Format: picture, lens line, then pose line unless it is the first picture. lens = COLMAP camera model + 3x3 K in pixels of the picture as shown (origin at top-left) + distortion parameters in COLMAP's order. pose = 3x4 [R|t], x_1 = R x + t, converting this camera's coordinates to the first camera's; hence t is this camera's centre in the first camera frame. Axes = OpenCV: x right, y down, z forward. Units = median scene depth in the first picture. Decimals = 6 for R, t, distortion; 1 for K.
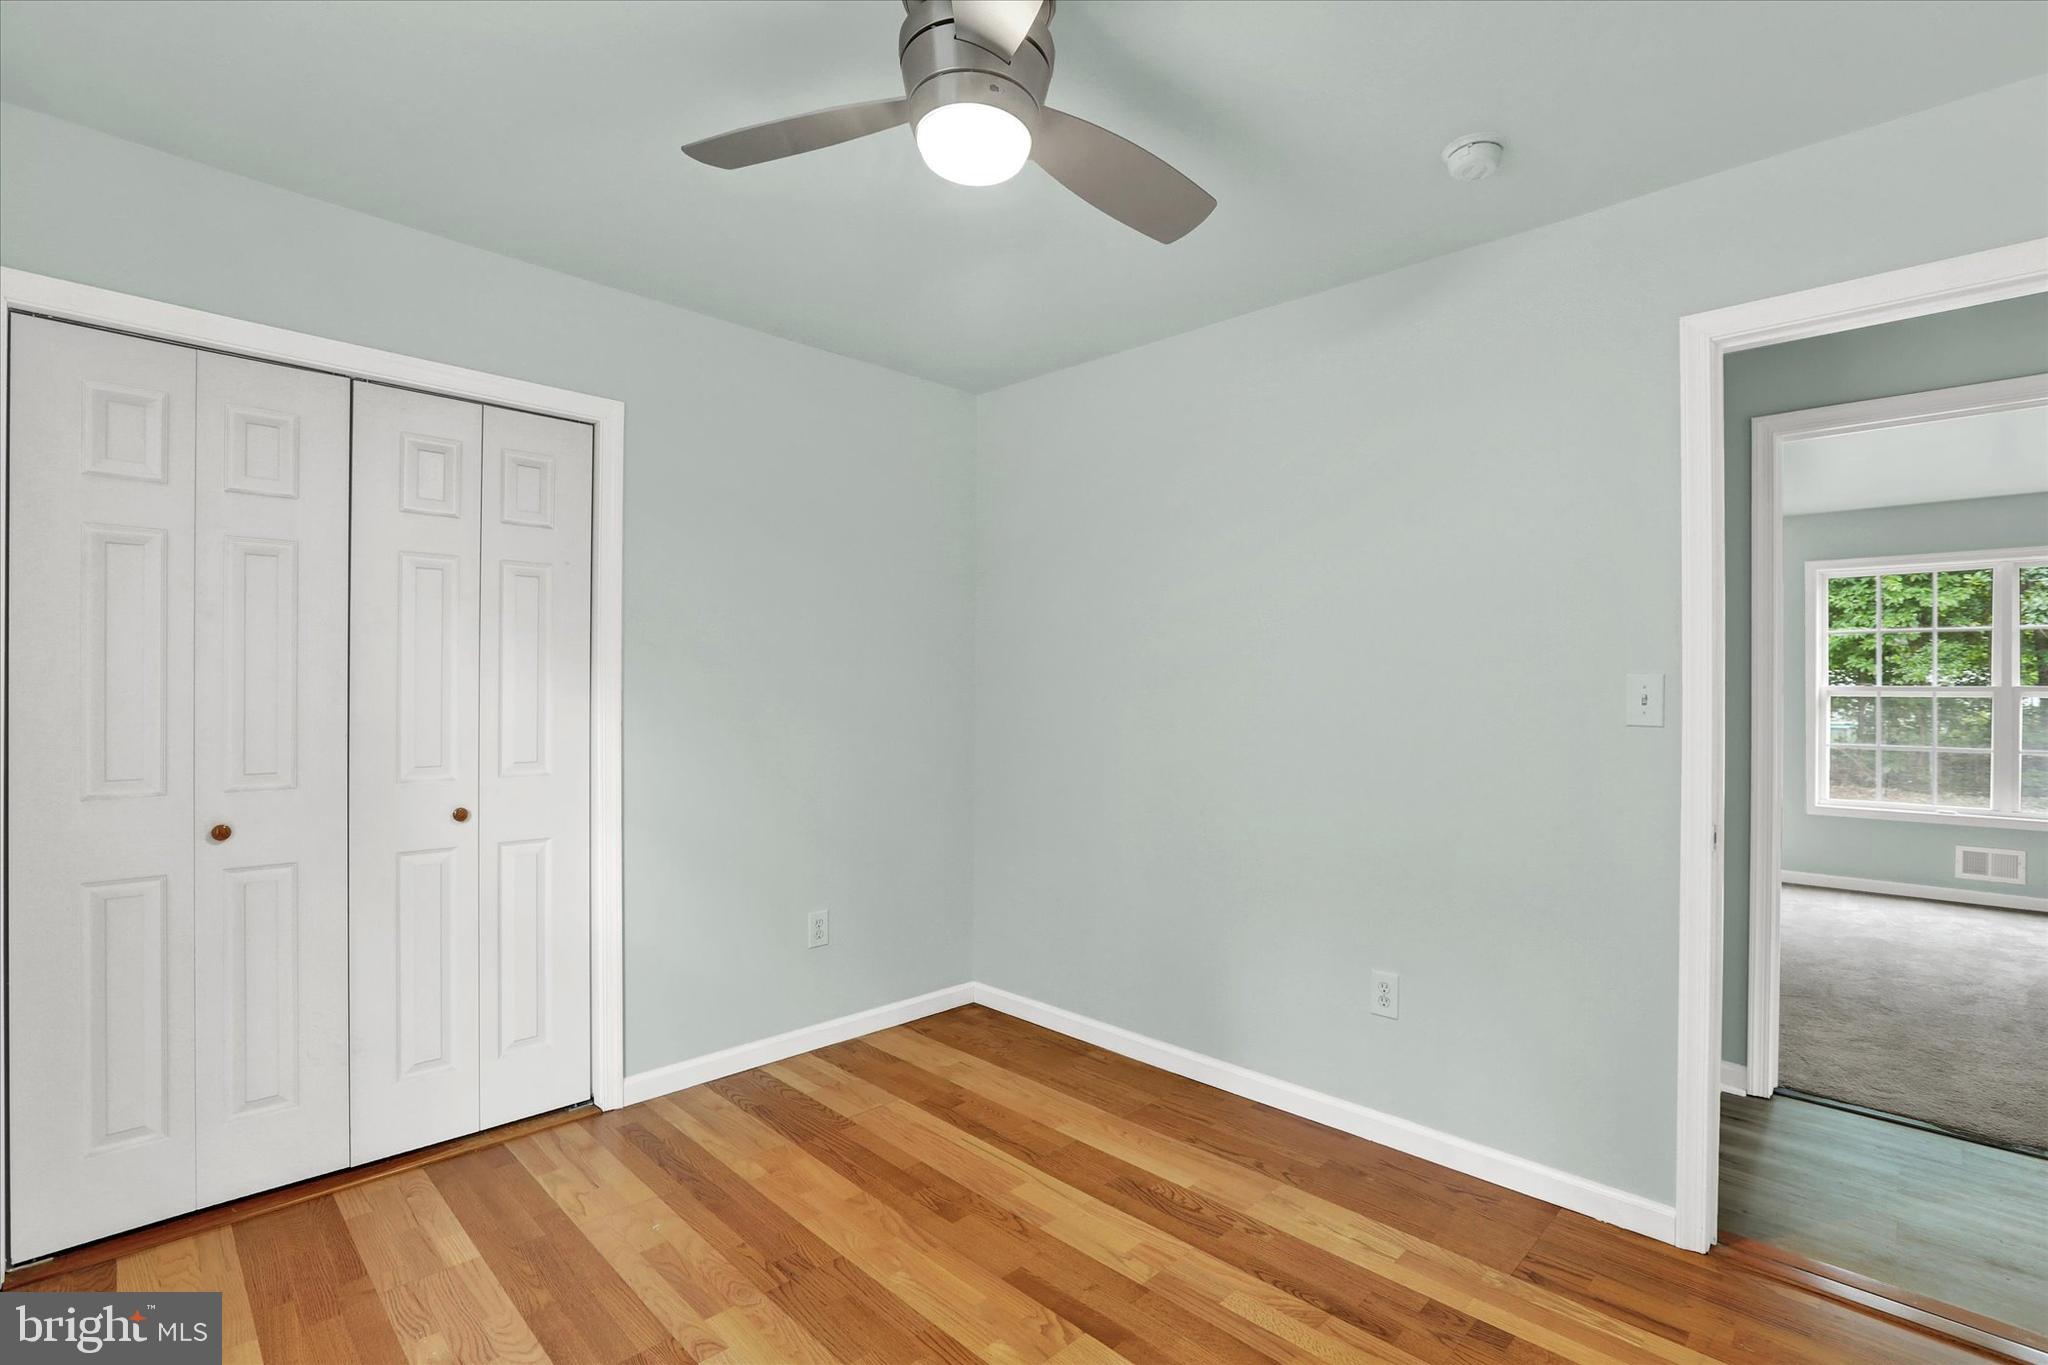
lens RADIAL K [[942.2, 0, 1034.5], [0, 942.2, 683.2], [0, 0, 1]] dist [-0.047927, 0.017349]
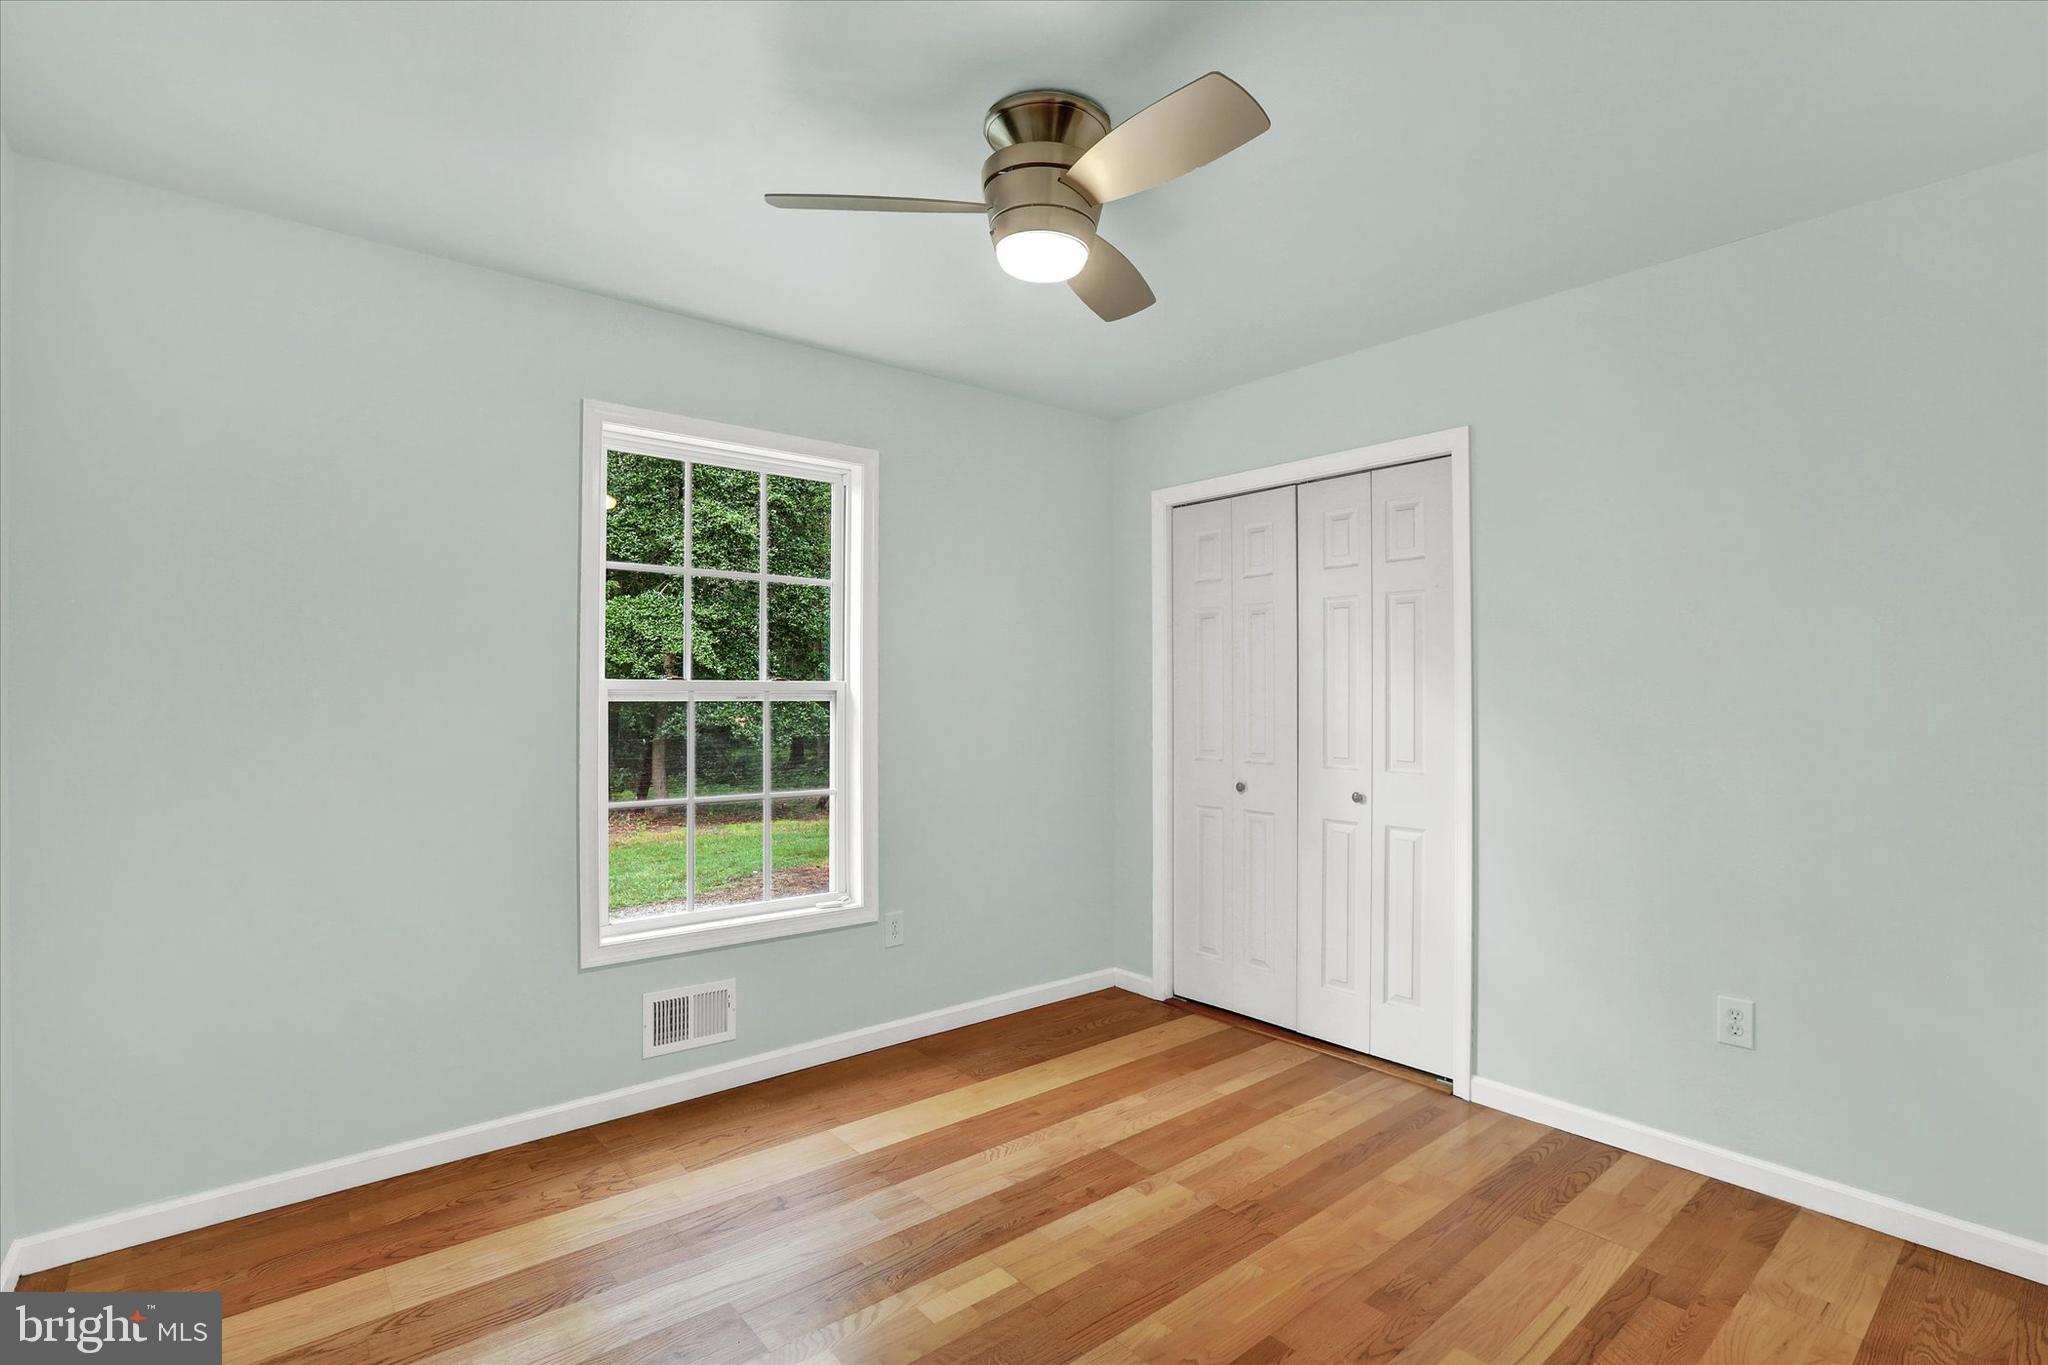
lens RADIAL K [[942.2, 0, 1034.5], [0, 942.2, 683.2], [0, 0, 1]] dist [-0.047927, 0.017349]
pose [[-0.076344, -0.025078, -0.996766, 0.724243], [-0.001894, 0.999685, -0.025007, 0.018236], [0.997080, -0.000022, -0.076367, 0.671630]]
